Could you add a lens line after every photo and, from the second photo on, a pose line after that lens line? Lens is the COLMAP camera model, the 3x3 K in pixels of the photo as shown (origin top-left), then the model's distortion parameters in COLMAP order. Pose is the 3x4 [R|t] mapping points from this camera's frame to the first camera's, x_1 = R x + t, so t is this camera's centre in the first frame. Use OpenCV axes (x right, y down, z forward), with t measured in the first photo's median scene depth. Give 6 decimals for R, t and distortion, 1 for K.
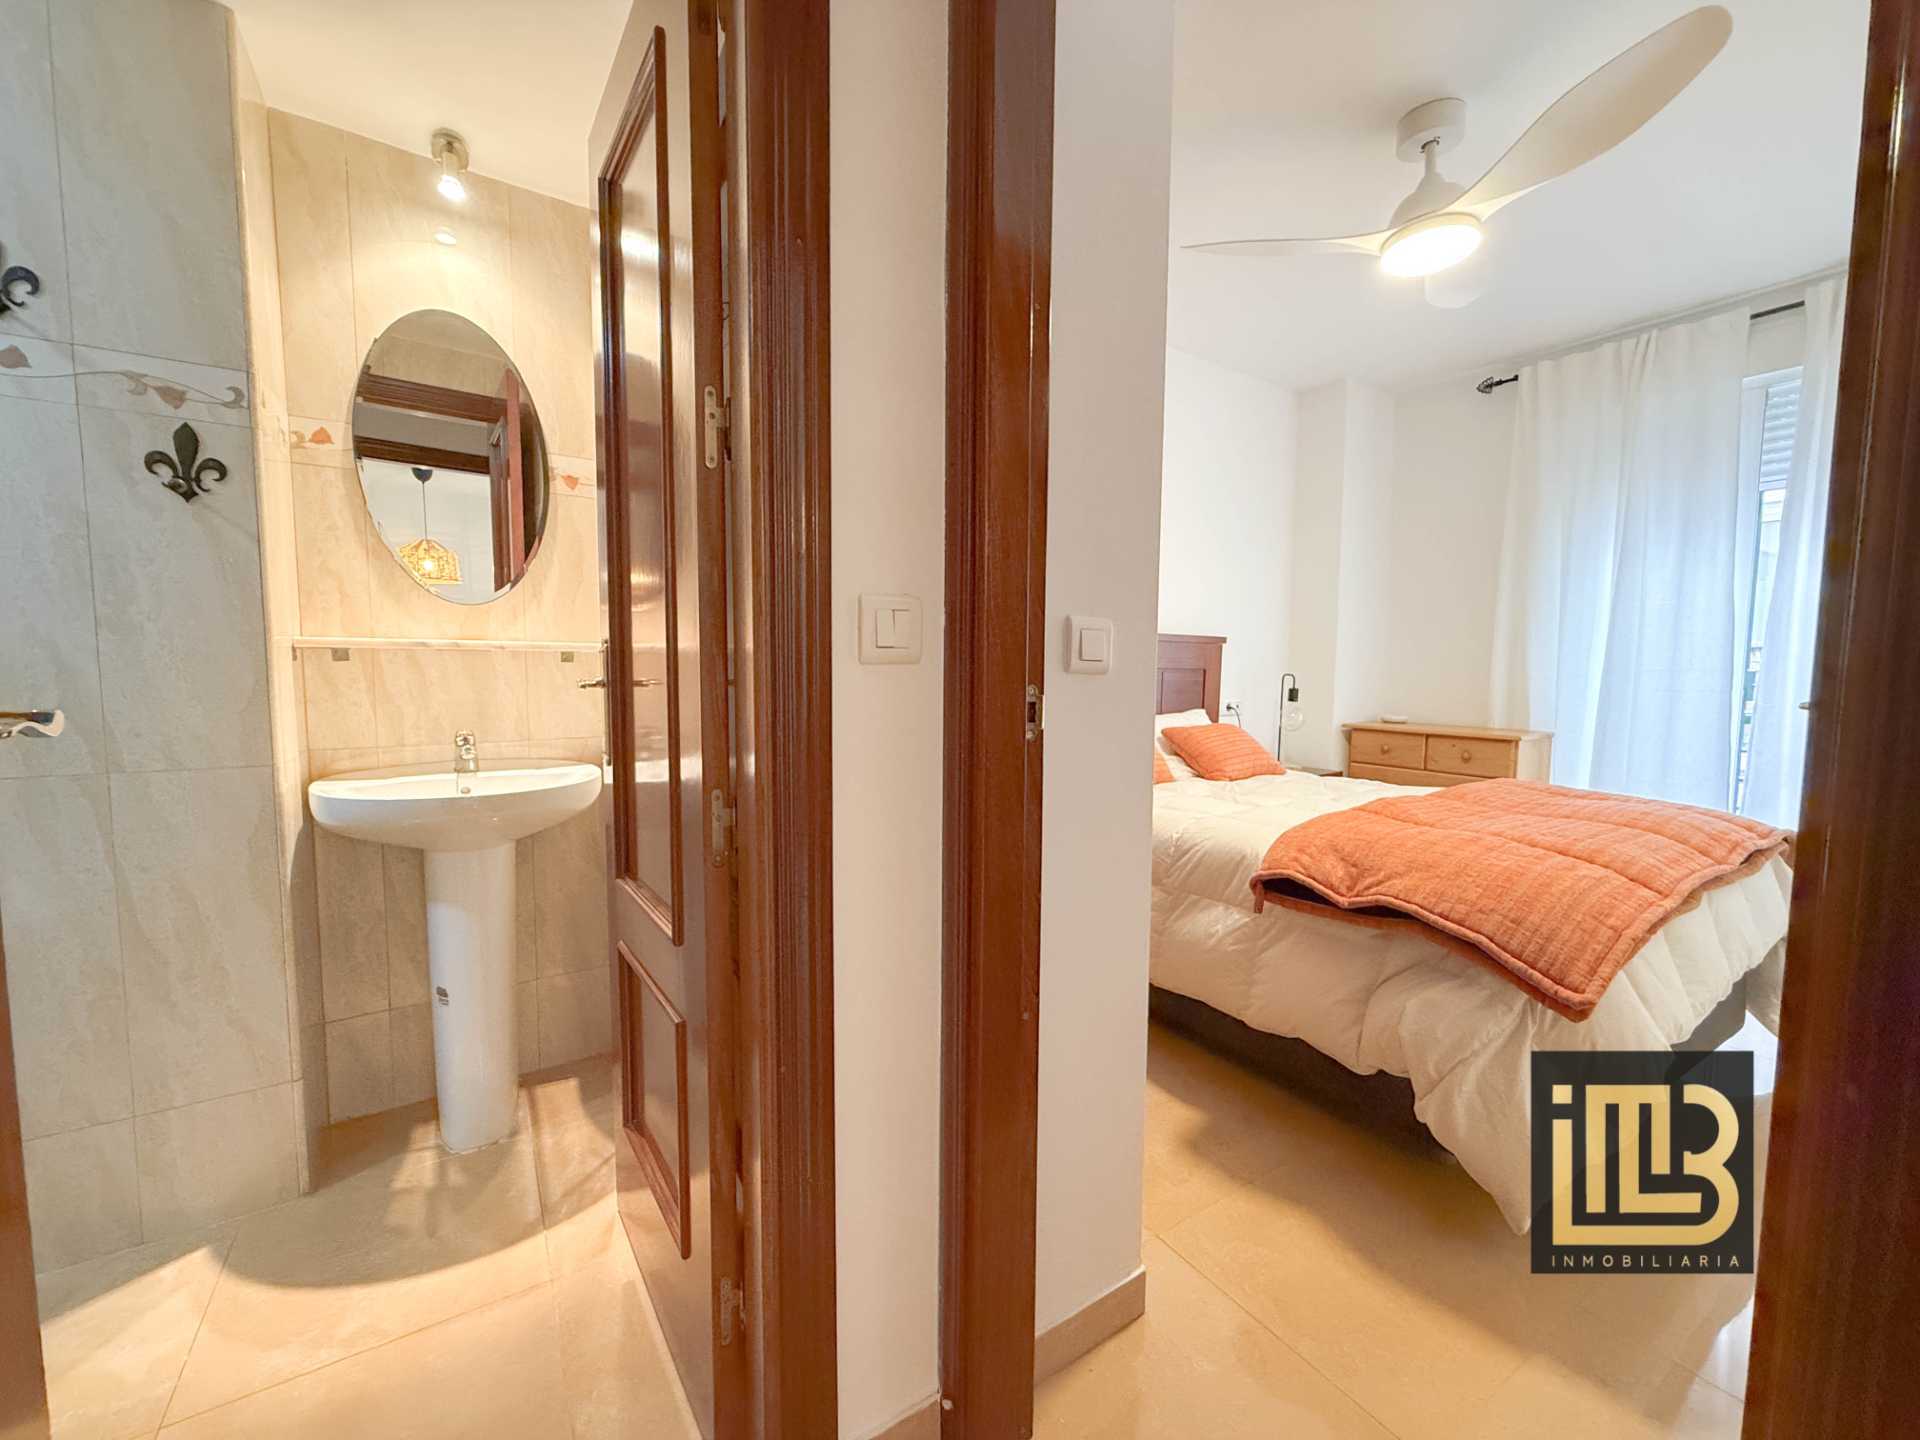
lens RADIAL K [[767.0, 0, 957.2], [0, 767.0, 721.5], [0, 0, 1]] dist [-0.000805, 0.000505]
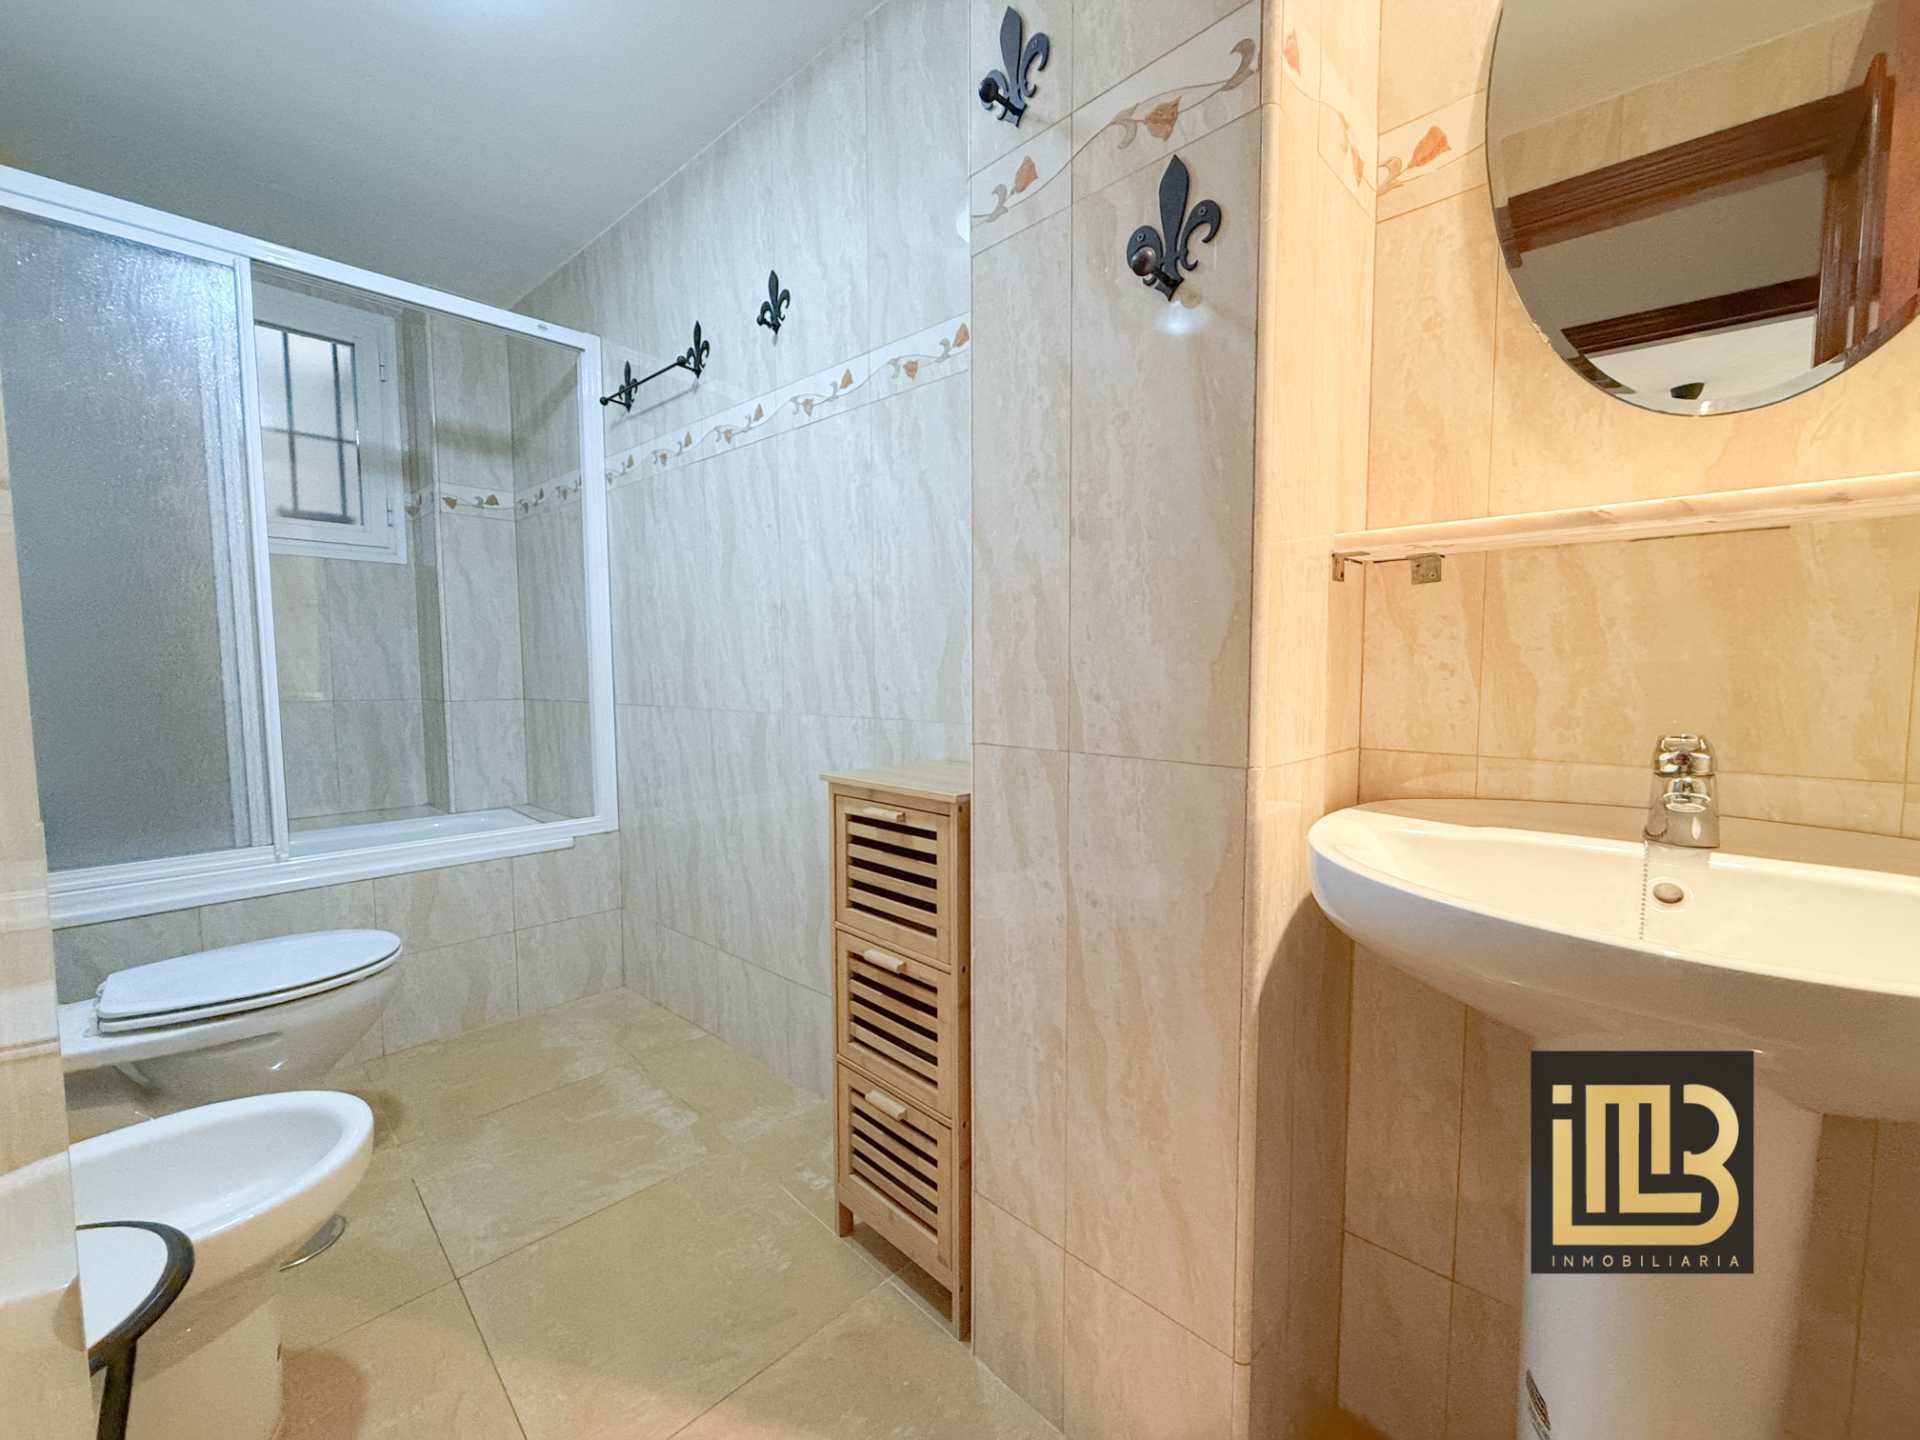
lens RADIAL K [[767.0, 0, 957.2], [0, 767.0, 721.5], [0, 0, 1]] dist [-0.000805, 0.000505]
pose [[0.212927, 0.059218, -0.975272, -0.375668], [-0.070022, 0.996520, 0.045220, 0.013796], [0.974556, 0.058662, 0.216332, 0.609803]]
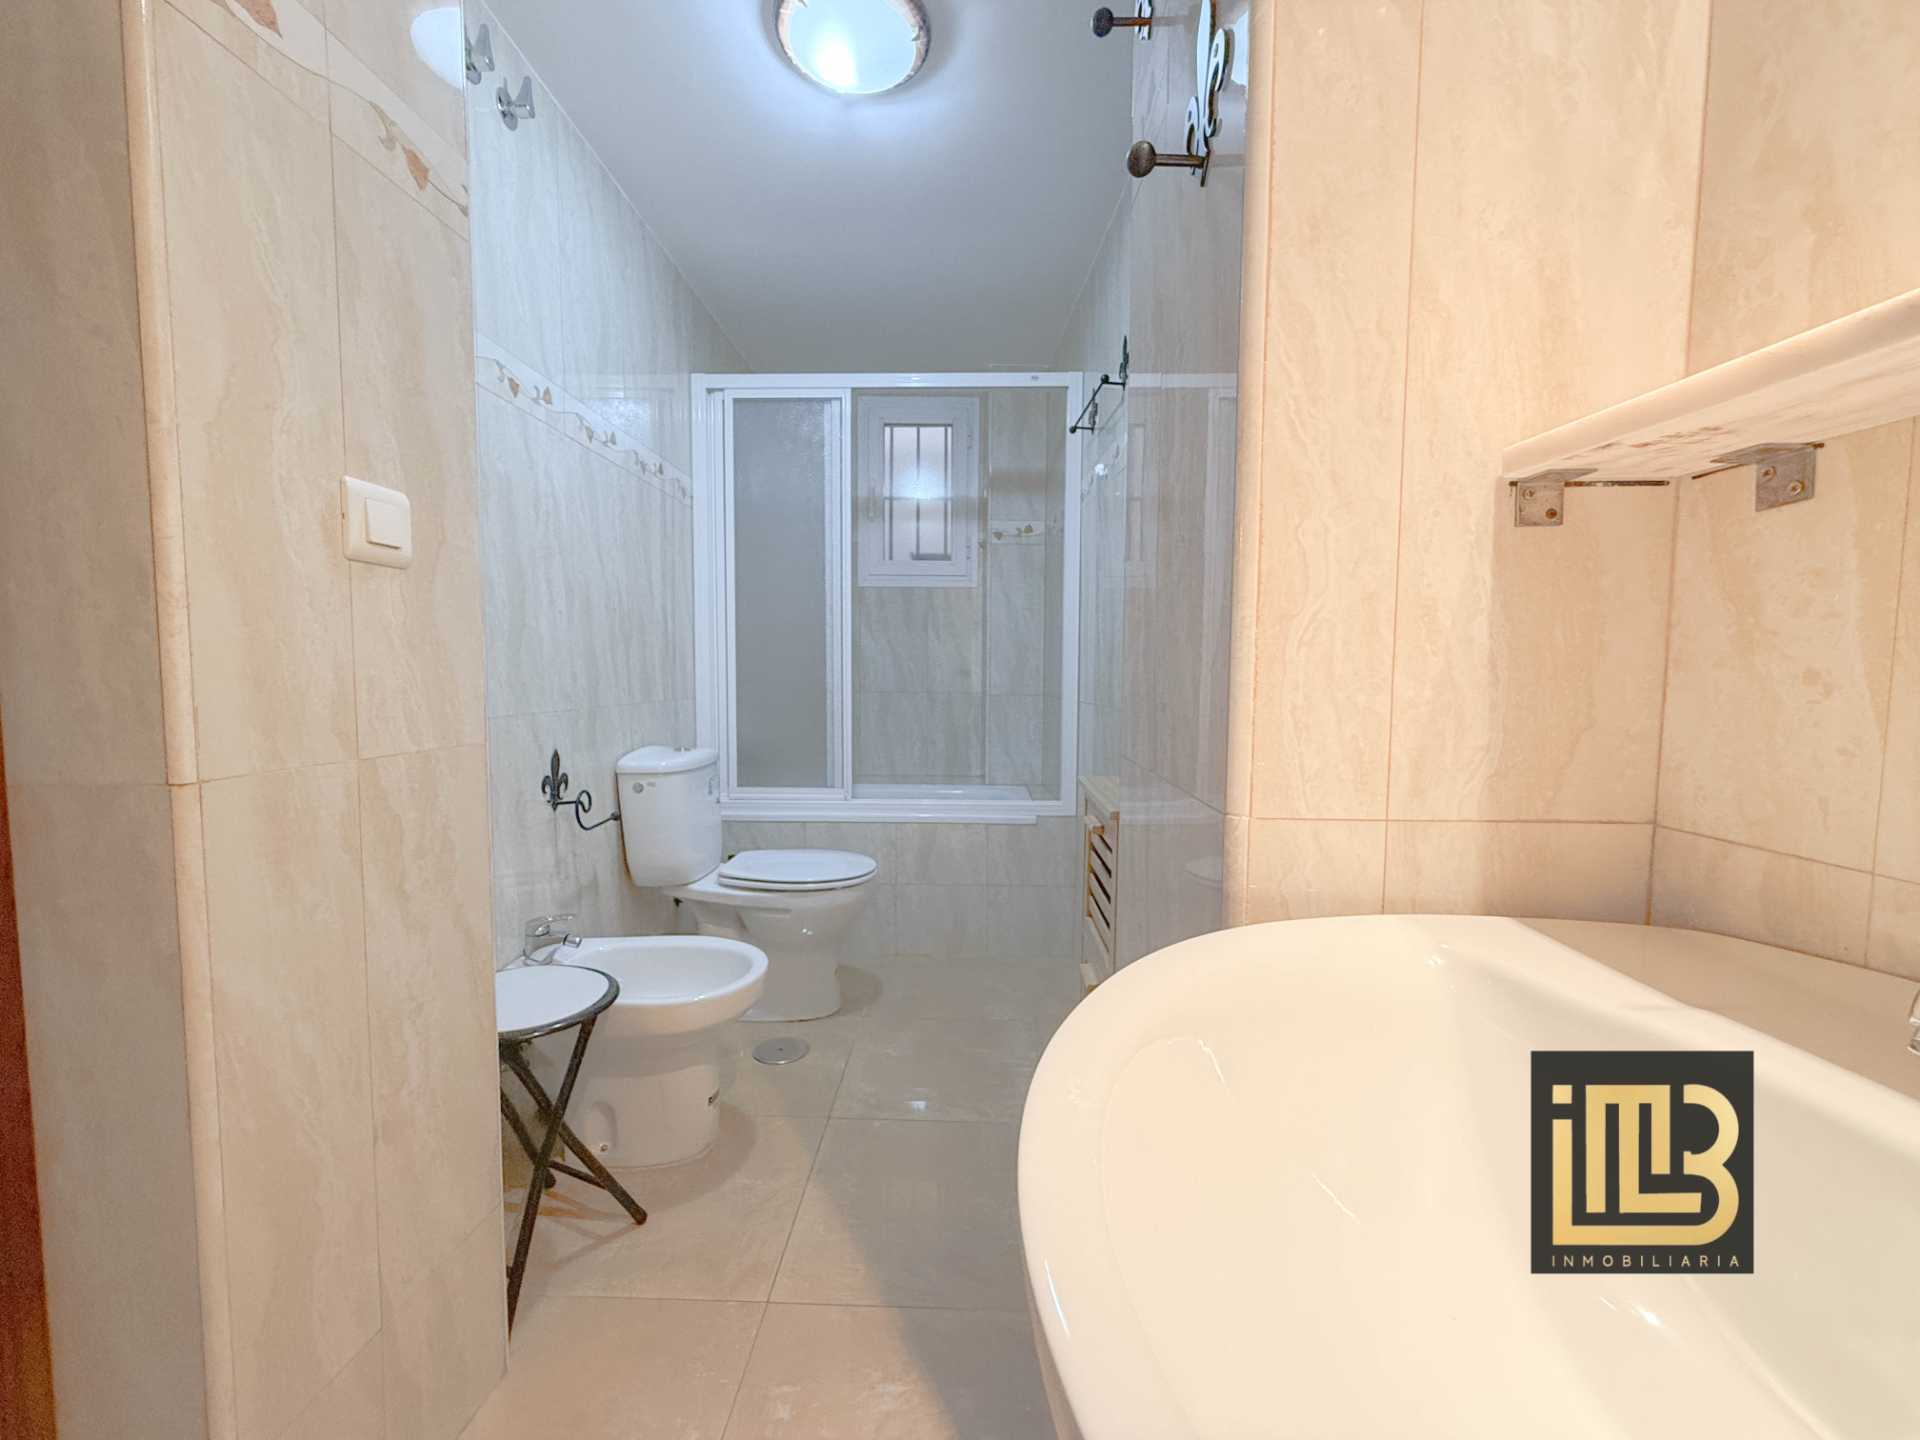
lens RADIAL K [[767.0, 0, 957.2], [0, 767.0, 721.5], [0, 0, 1]] dist [-0.000805, 0.000505]
pose [[-0.561526, 0.044062, -0.826285, -0.458071], [-0.075392, 0.991703, 0.104118, -0.014271], [0.824017, 0.120760, -0.553545, 0.963755]]
